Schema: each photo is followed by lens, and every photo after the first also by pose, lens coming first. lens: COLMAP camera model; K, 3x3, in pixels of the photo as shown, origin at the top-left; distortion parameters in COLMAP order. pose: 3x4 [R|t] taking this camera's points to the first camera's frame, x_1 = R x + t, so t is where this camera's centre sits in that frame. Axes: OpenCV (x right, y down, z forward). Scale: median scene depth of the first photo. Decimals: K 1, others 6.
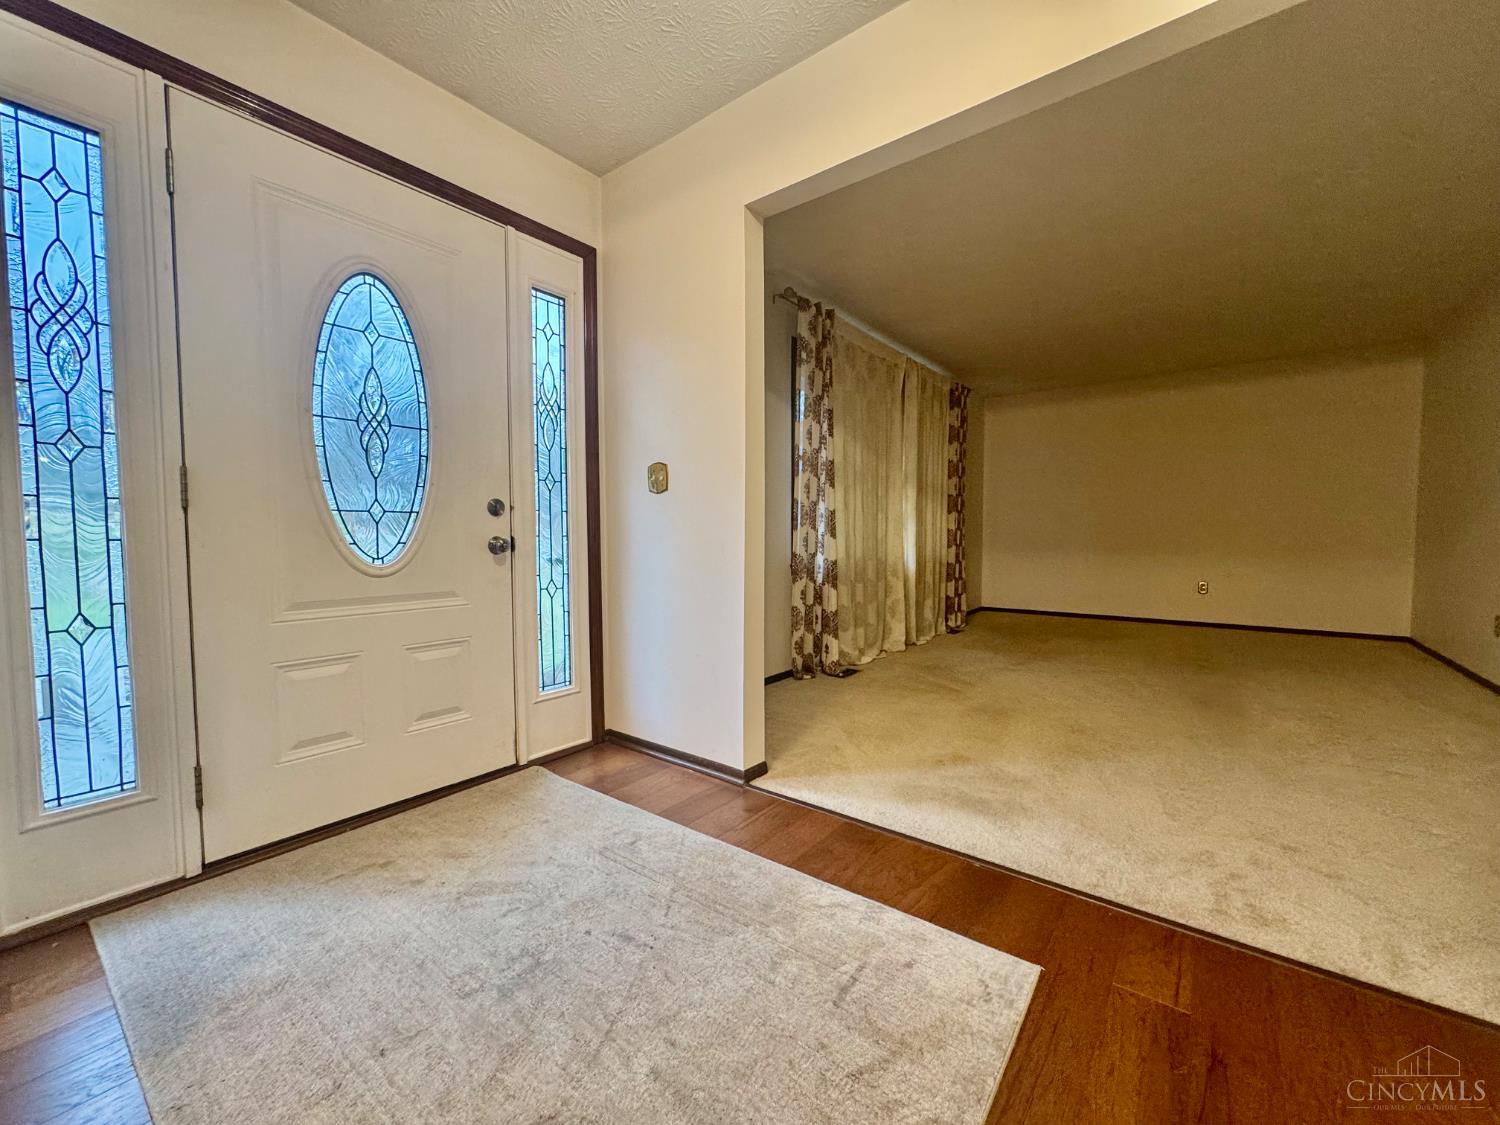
lens RADIAL K [[603.2, 0, 748.1], [0, 603.2, 562.8], [0, 0, 1]] dist [0.000513, 0.000122]
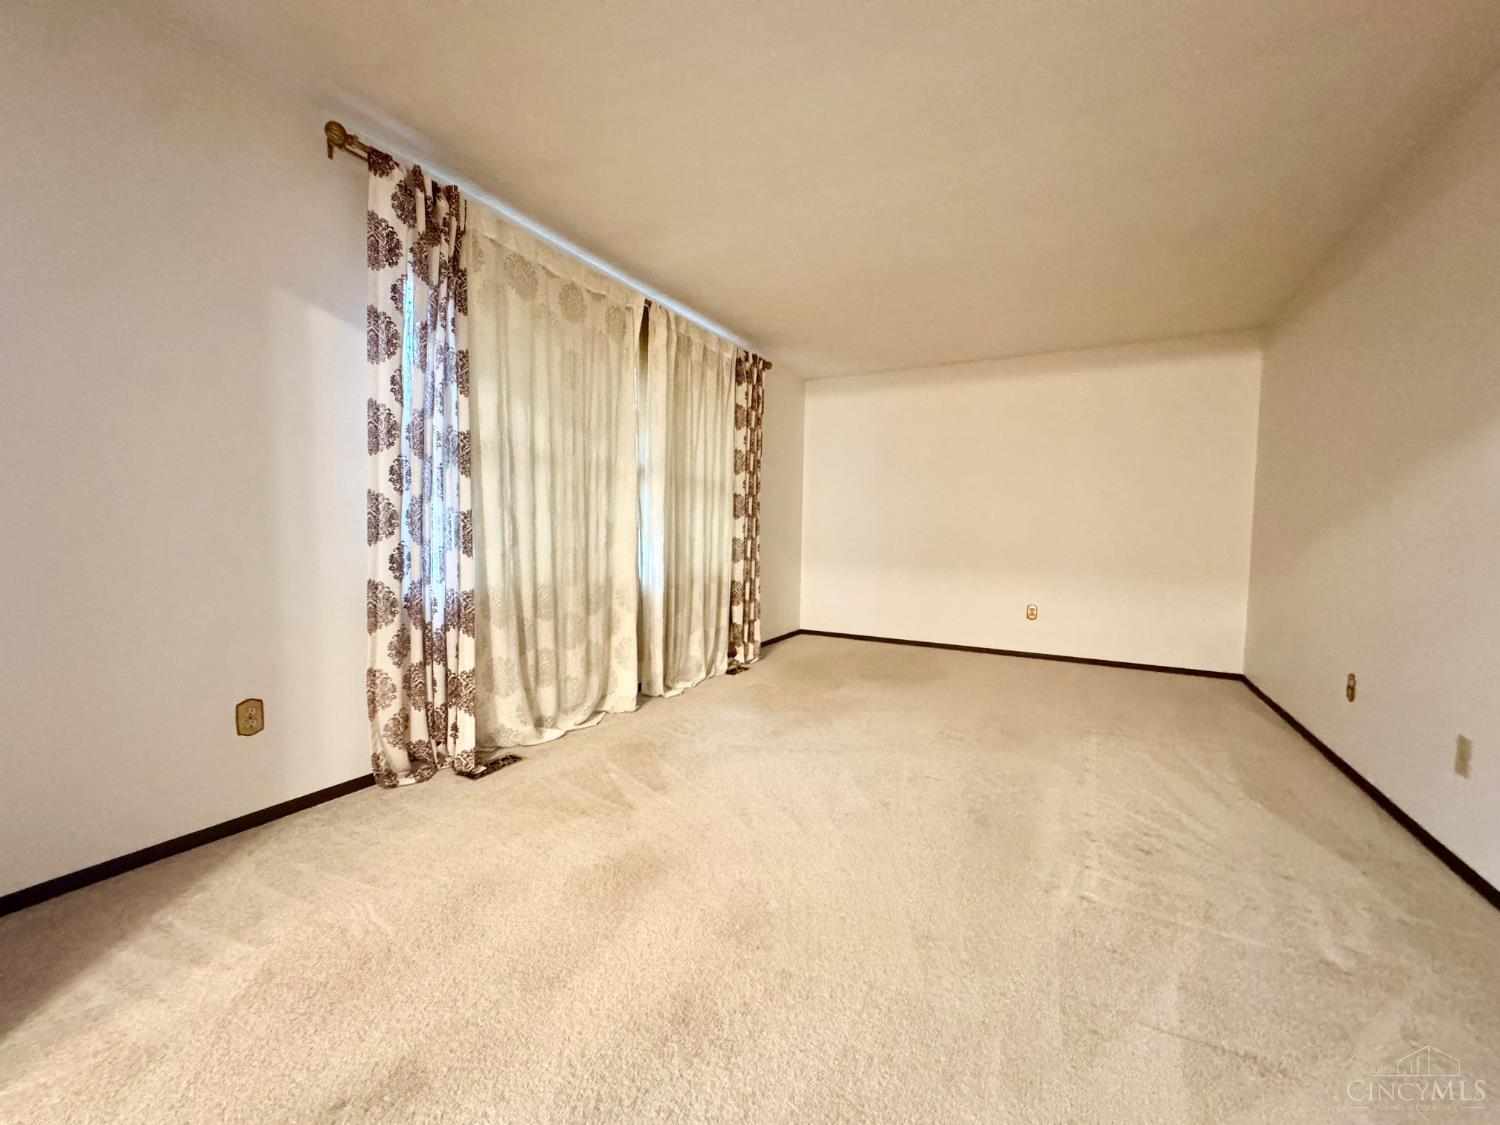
lens RADIAL K [[603.2, 0, 752.3], [0, 603.2, 564.2], [0, 0, 1]] dist [0.000513, 0.000122]
pose [[0.987045, 0.008459, 0.160222, 0.318526], [-0.009144, 0.999952, 0.003543, -0.034880], [-0.160184, -0.004962, 0.987075, 0.312191]]
